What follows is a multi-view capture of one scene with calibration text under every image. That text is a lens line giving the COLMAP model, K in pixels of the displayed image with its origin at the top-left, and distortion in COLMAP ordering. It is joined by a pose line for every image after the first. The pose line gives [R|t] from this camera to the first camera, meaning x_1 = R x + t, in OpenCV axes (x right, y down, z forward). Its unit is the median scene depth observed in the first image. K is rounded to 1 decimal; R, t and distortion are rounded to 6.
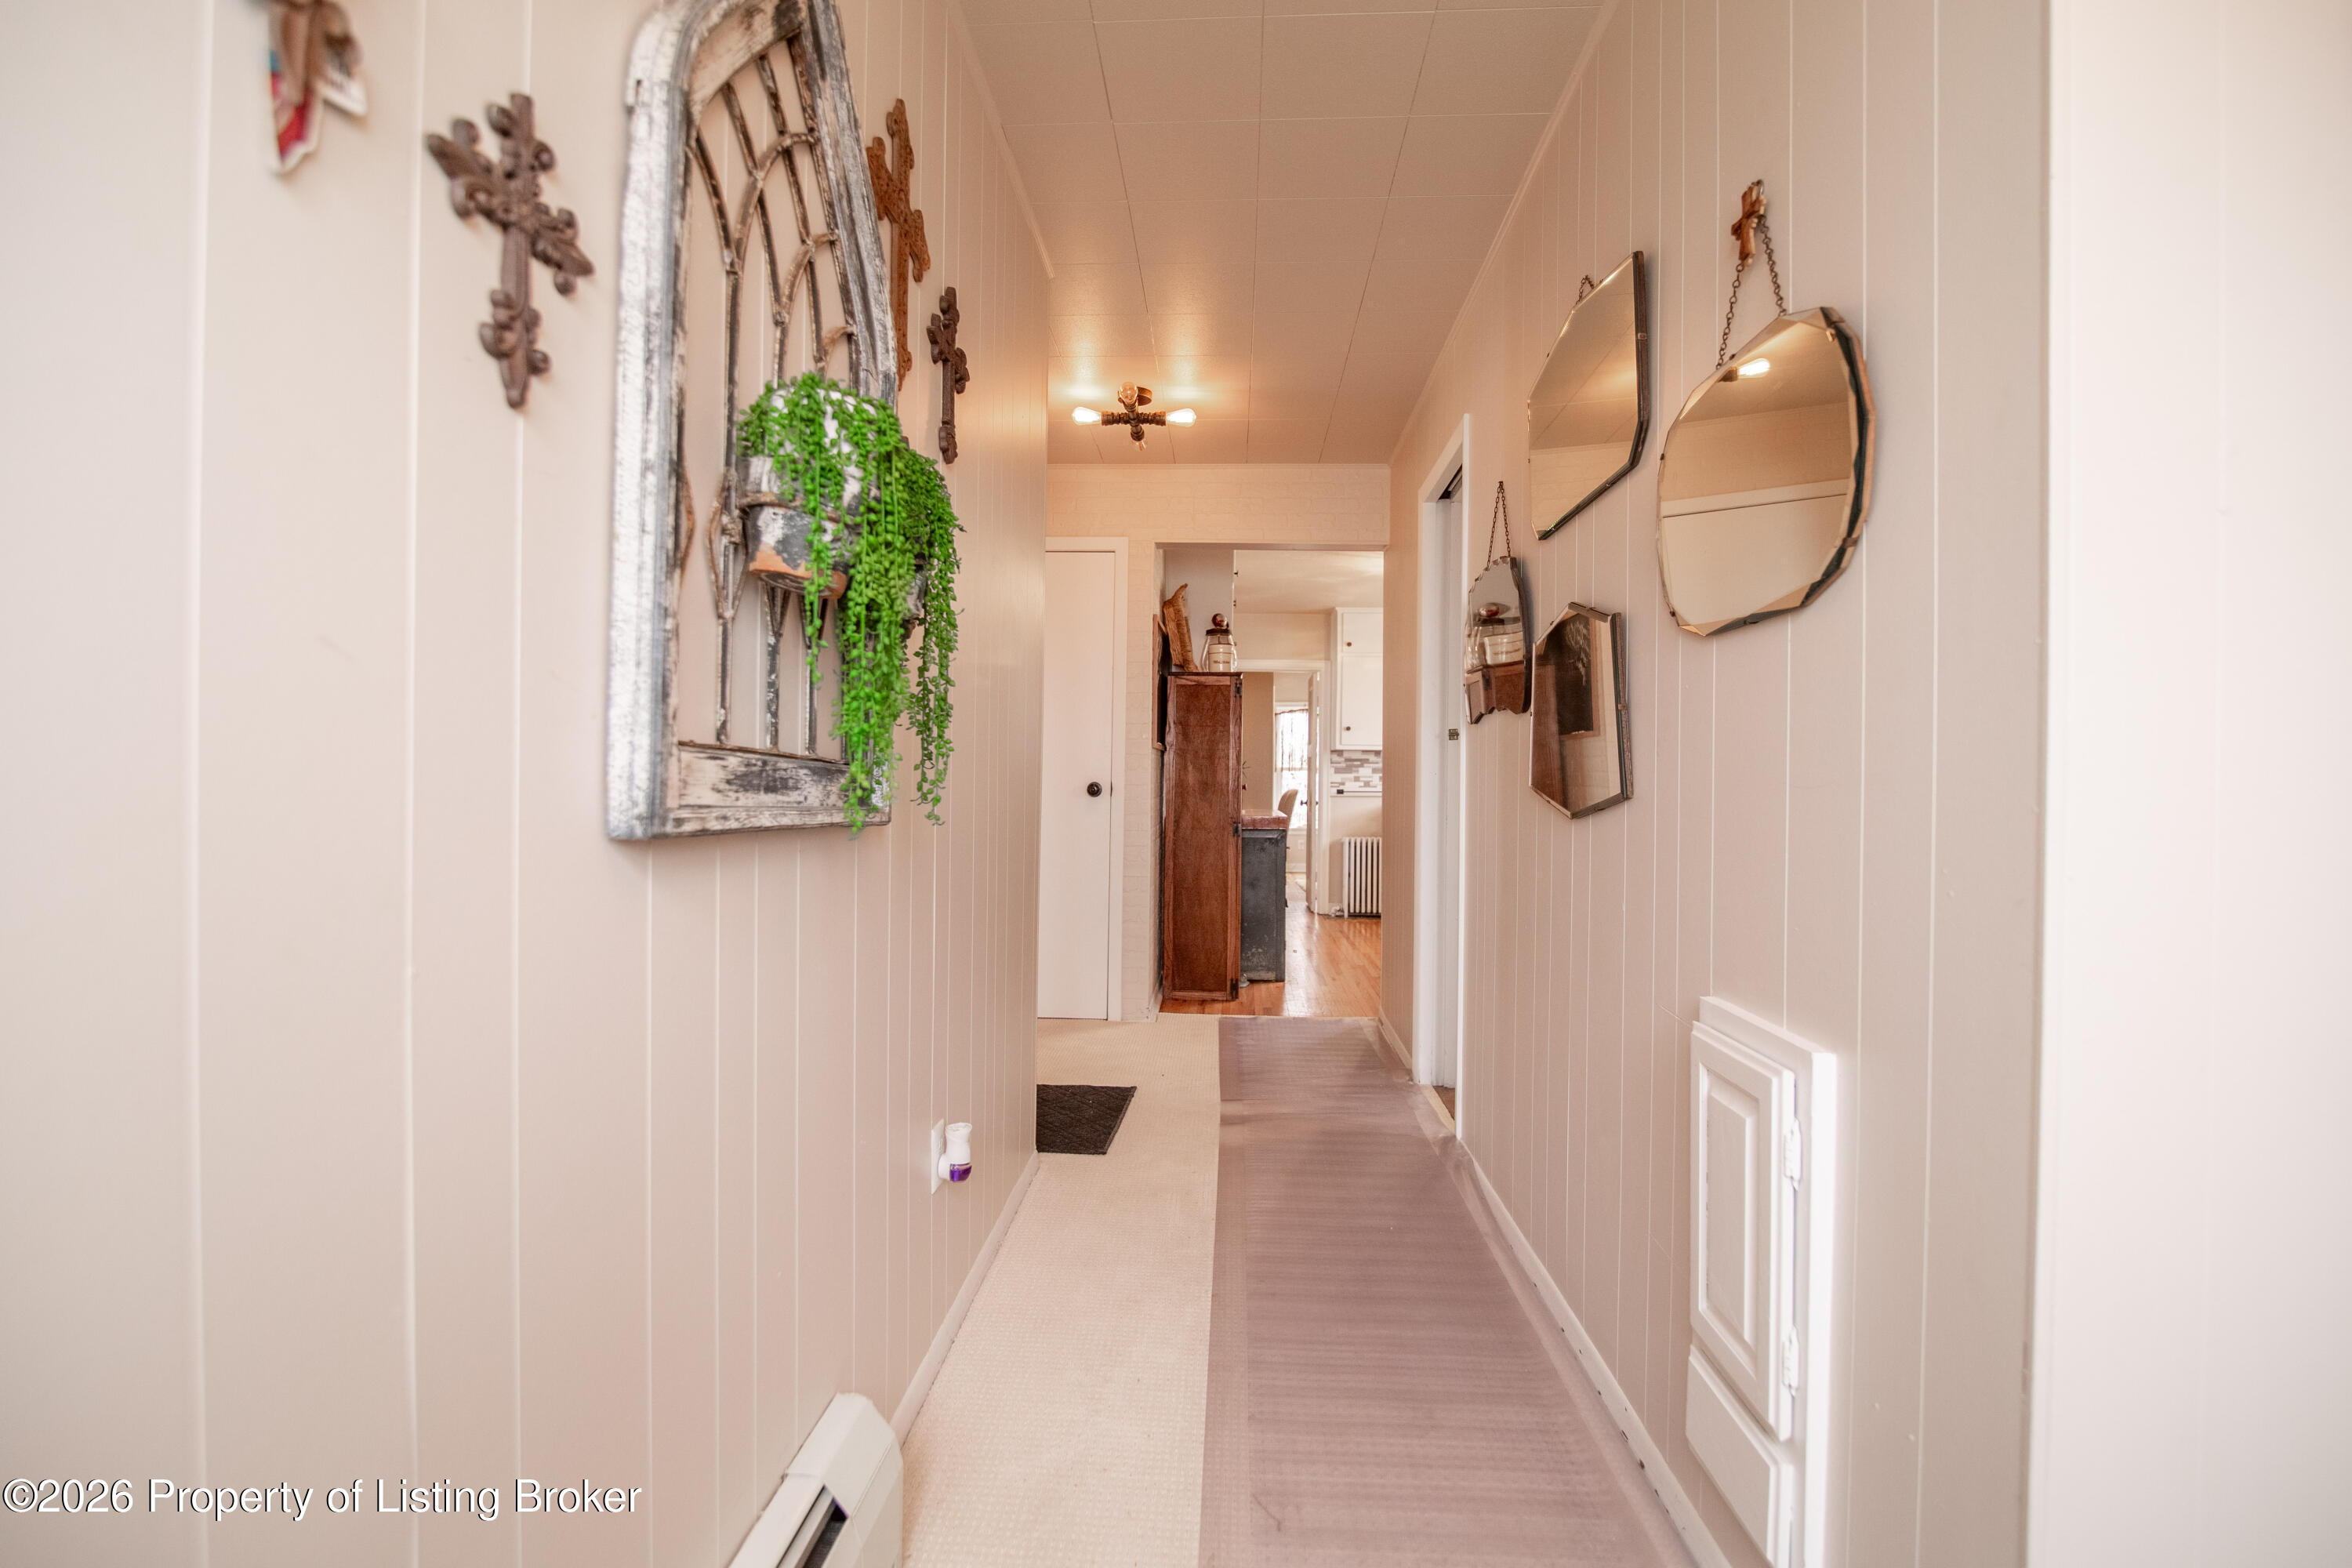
lens RADIAL K [[1099.9, 0, 1172.5], [0, 1099.9, 780.5], [0, 0, 1]] dist [-0.022549, 0.001484]
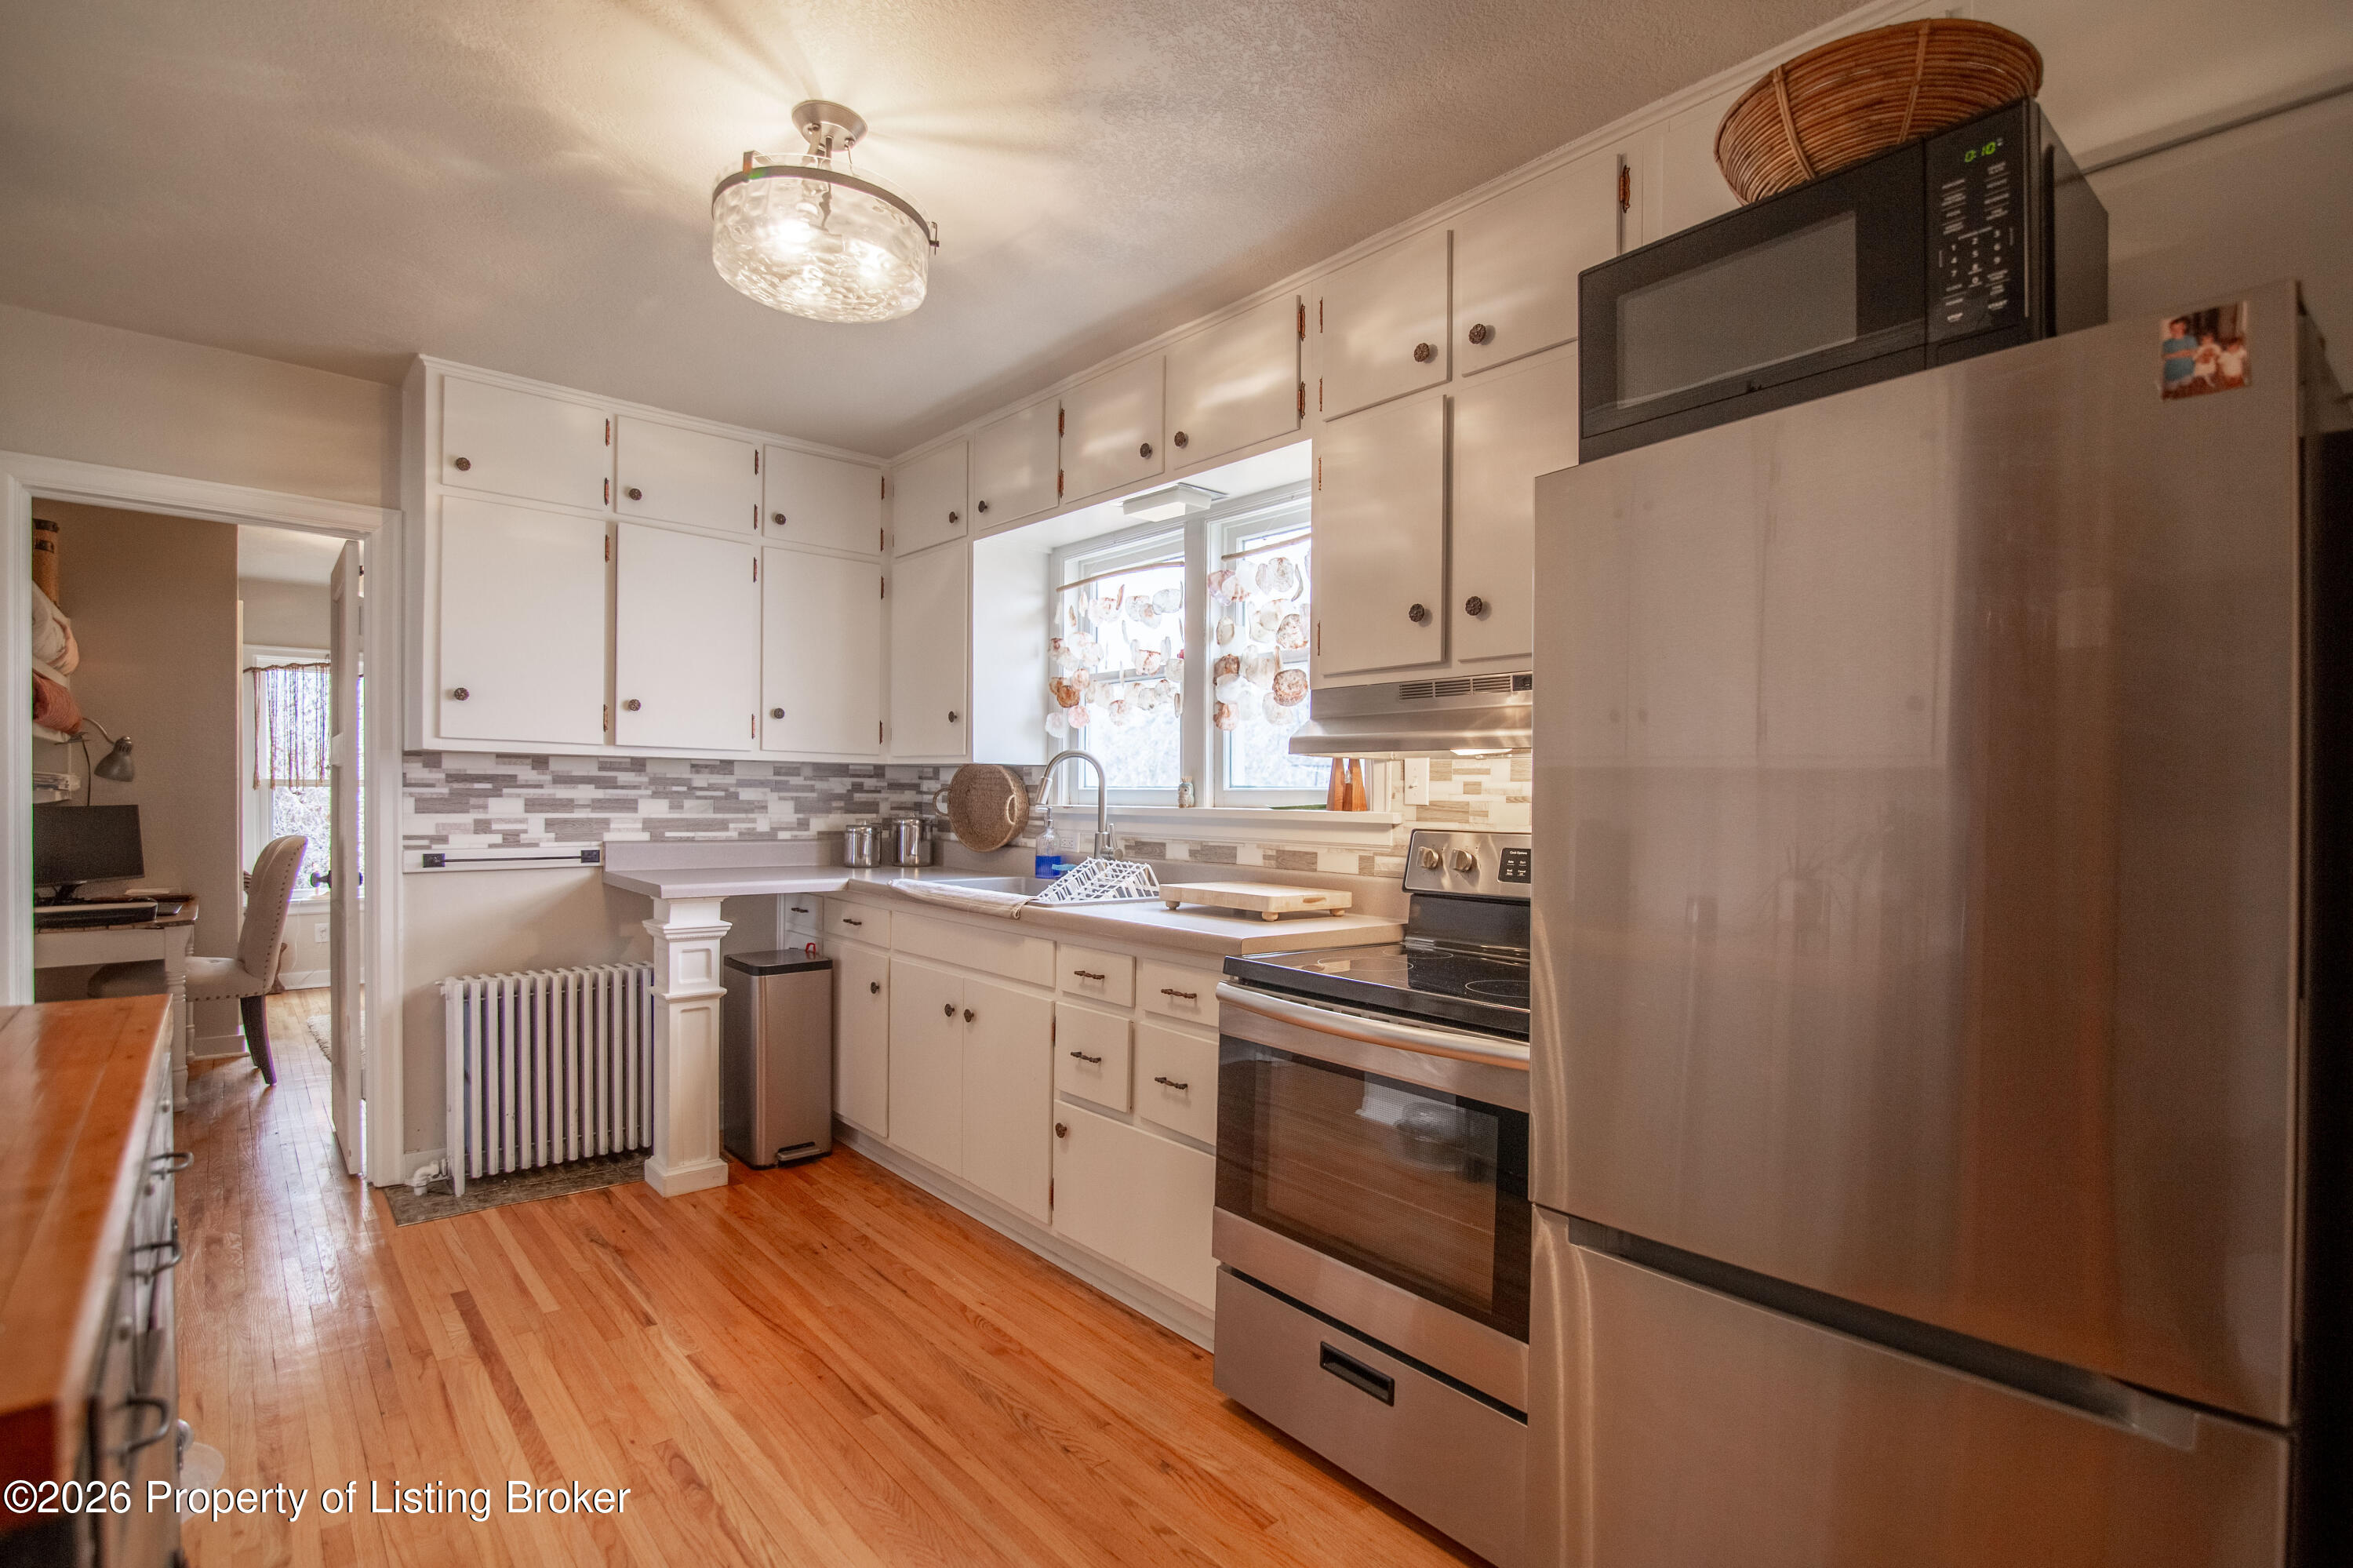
lens RADIAL K [[1100.4, 0, 1141.5], [0, 1100.4, 811.9], [0, 0, 1]] dist [-0.022549, 0.001484]
pose [[0.723994, -0.012174, 0.689699, 0.069148], [-0.004118, 0.999750, 0.021970, -0.016028], [-0.689794, -0.018746, 0.723763, 0.554561]]
